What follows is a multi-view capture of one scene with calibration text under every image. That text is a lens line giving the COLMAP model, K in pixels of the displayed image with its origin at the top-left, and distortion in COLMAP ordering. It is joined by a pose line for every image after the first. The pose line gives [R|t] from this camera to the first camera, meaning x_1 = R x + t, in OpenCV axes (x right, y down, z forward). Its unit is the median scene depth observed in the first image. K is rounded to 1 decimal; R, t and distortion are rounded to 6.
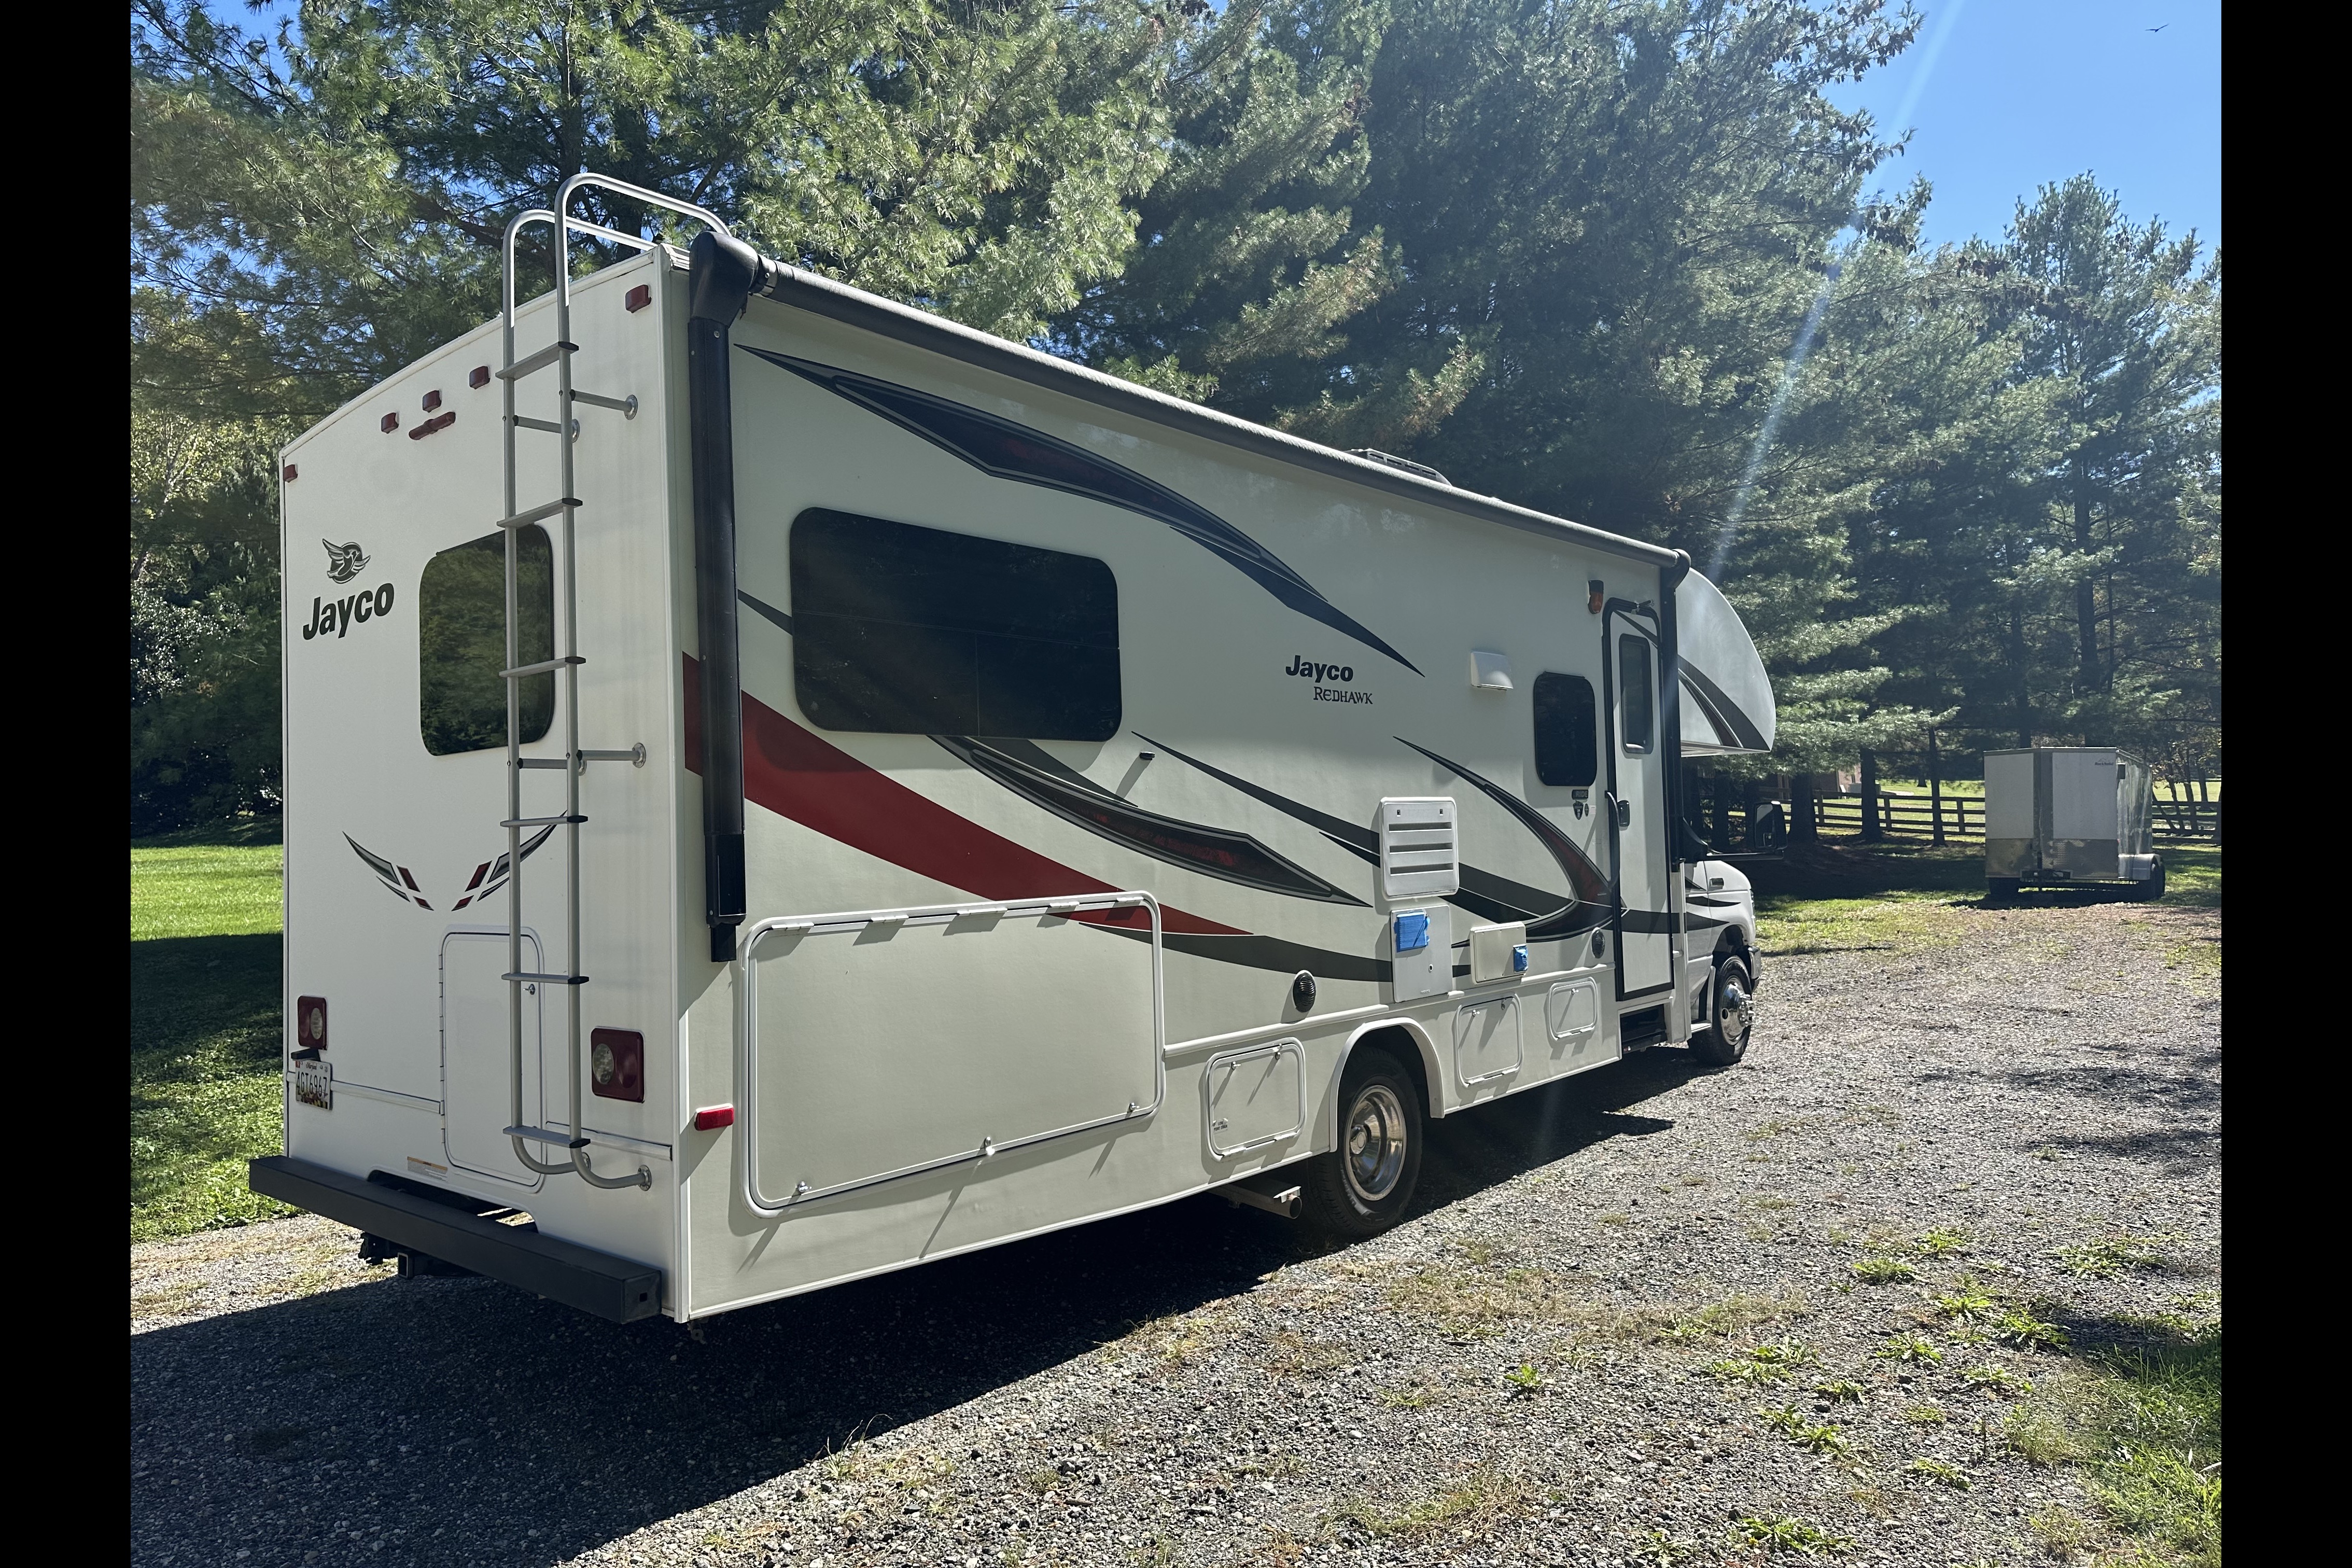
lens RADIAL K [[1464.9, 0, 1176.0], [0, 1464.9, 784.0], [0, 0, 1]] dist [0.073742, -0.101043]
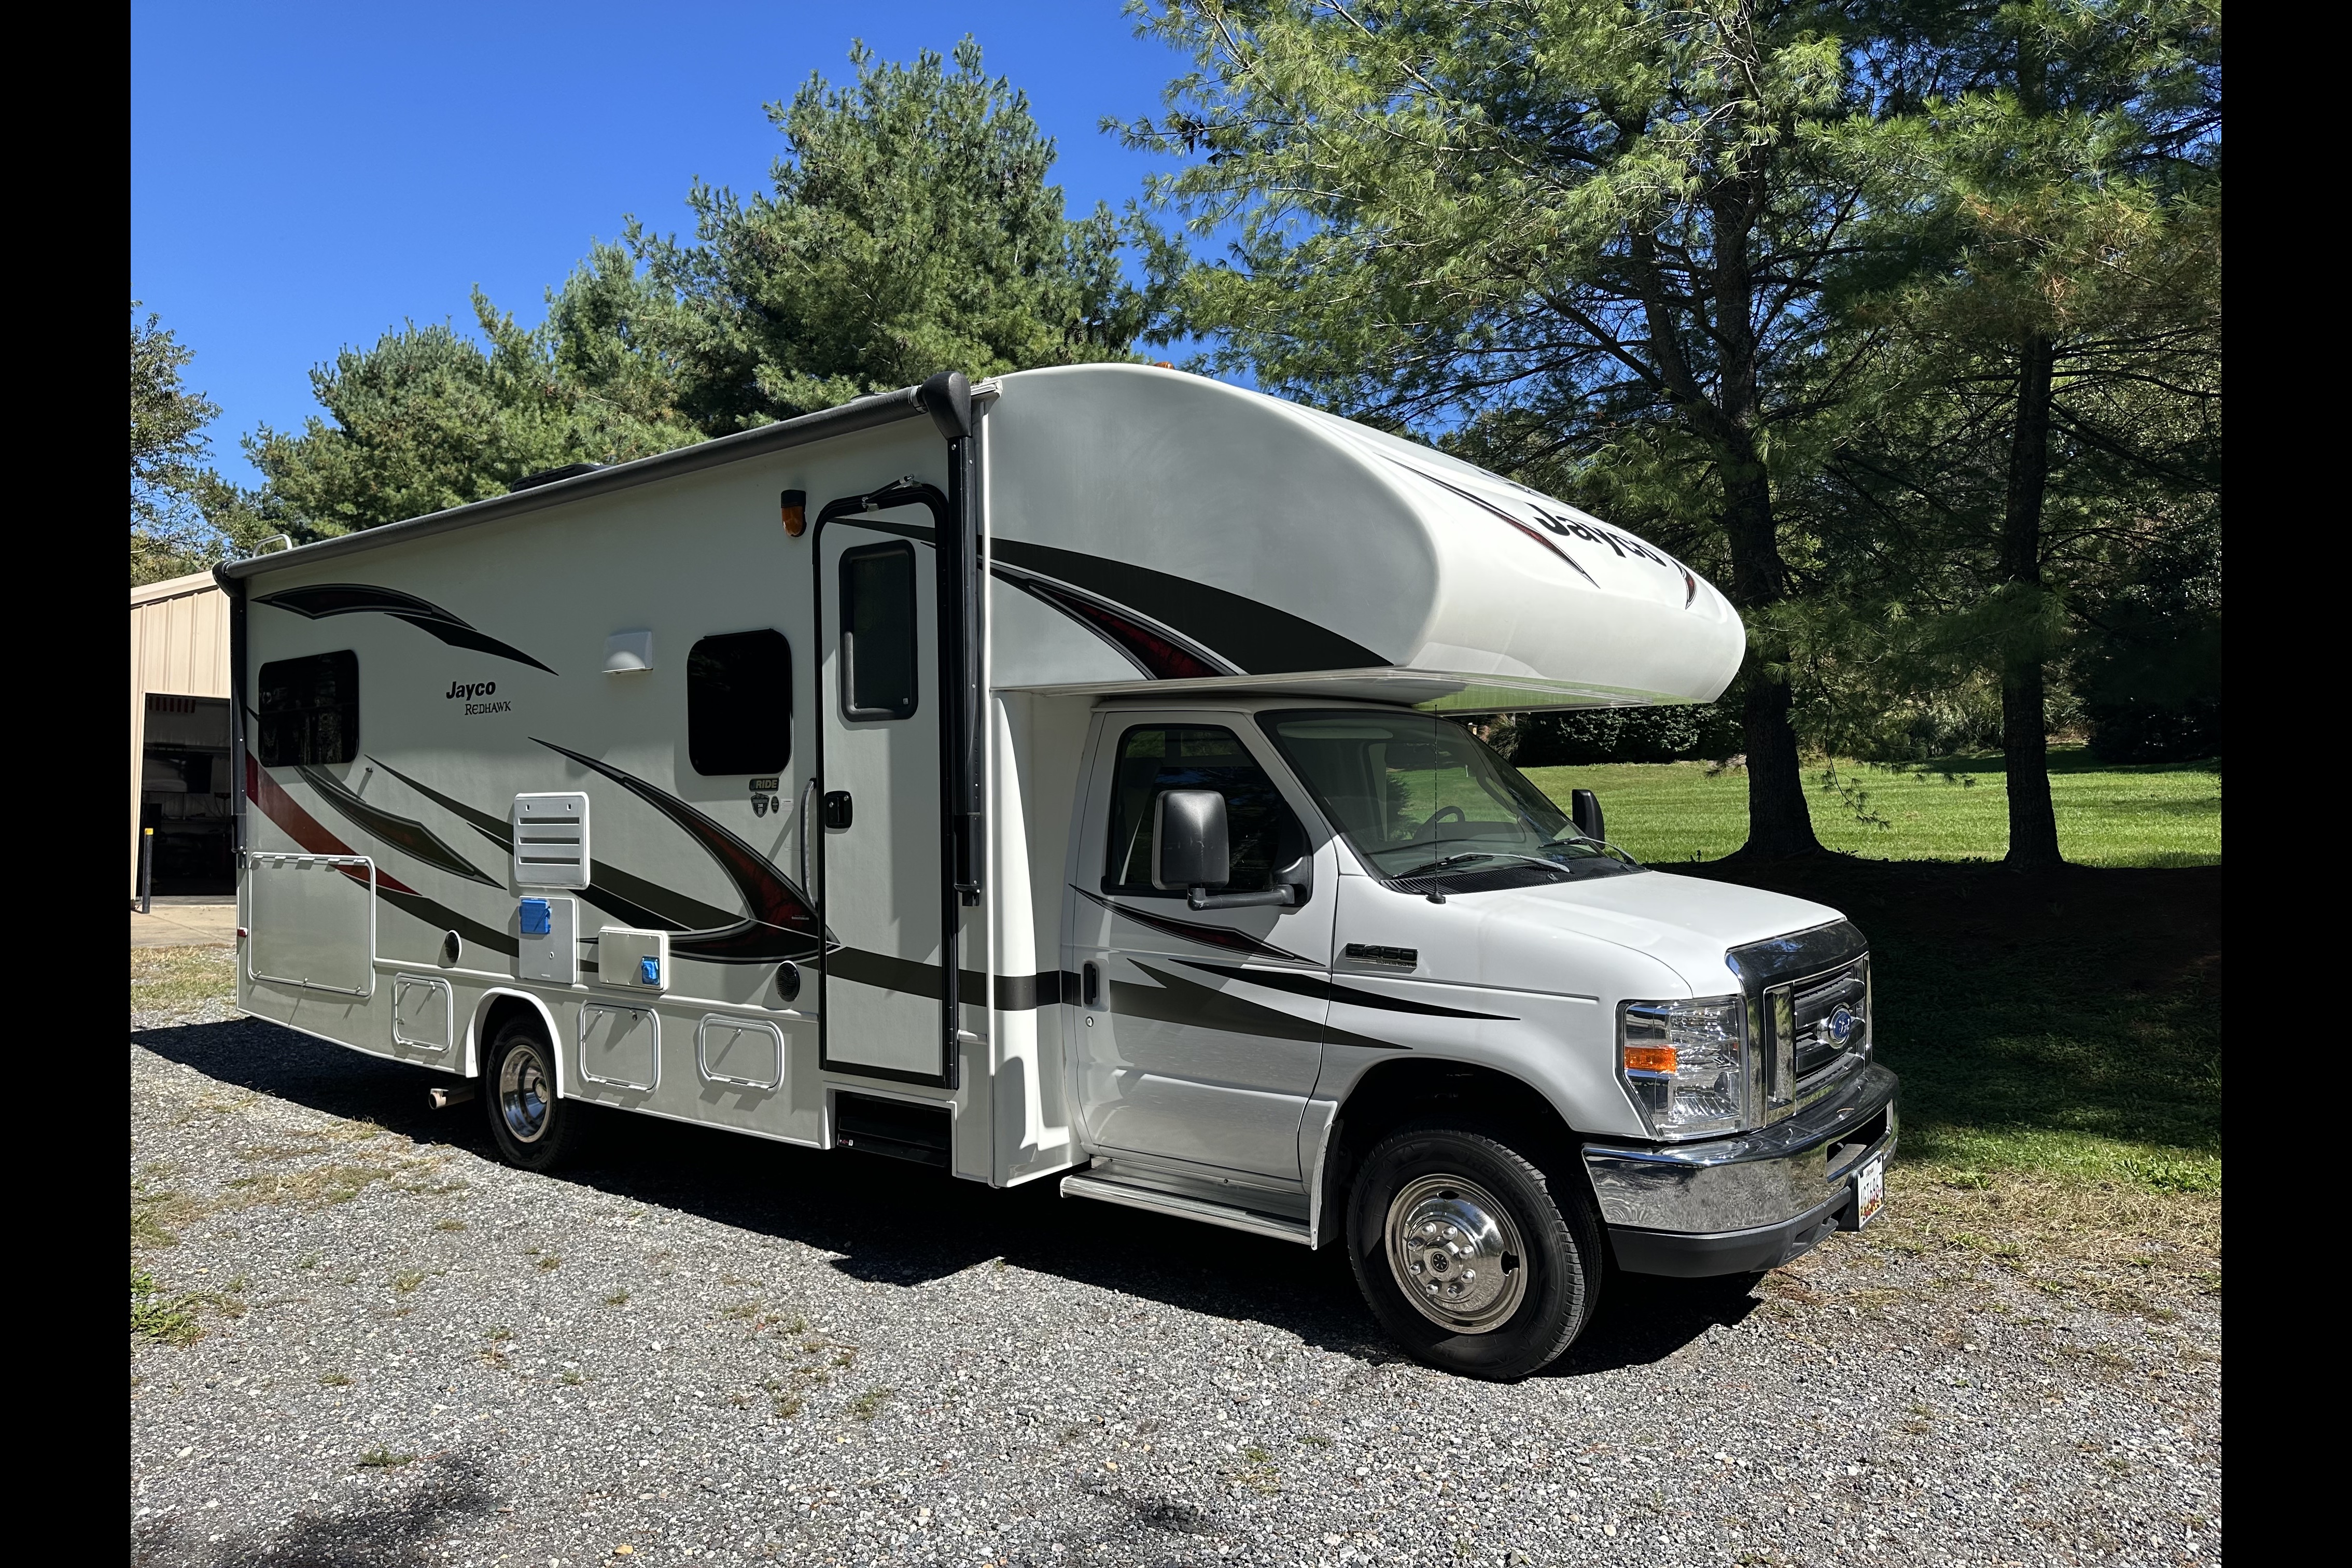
lens RADIAL K [[1464.9, 0, 1176.0], [0, 1464.9, 784.0], [0, 0, 1]] dist [0.073742, -0.101043]
pose [[0.055754, 0.026546, -0.998092, 1.225904], [0.050509, 0.998292, 0.029372, -0.005533], [0.997166, -0.052050, 0.054318, 1.364585]]
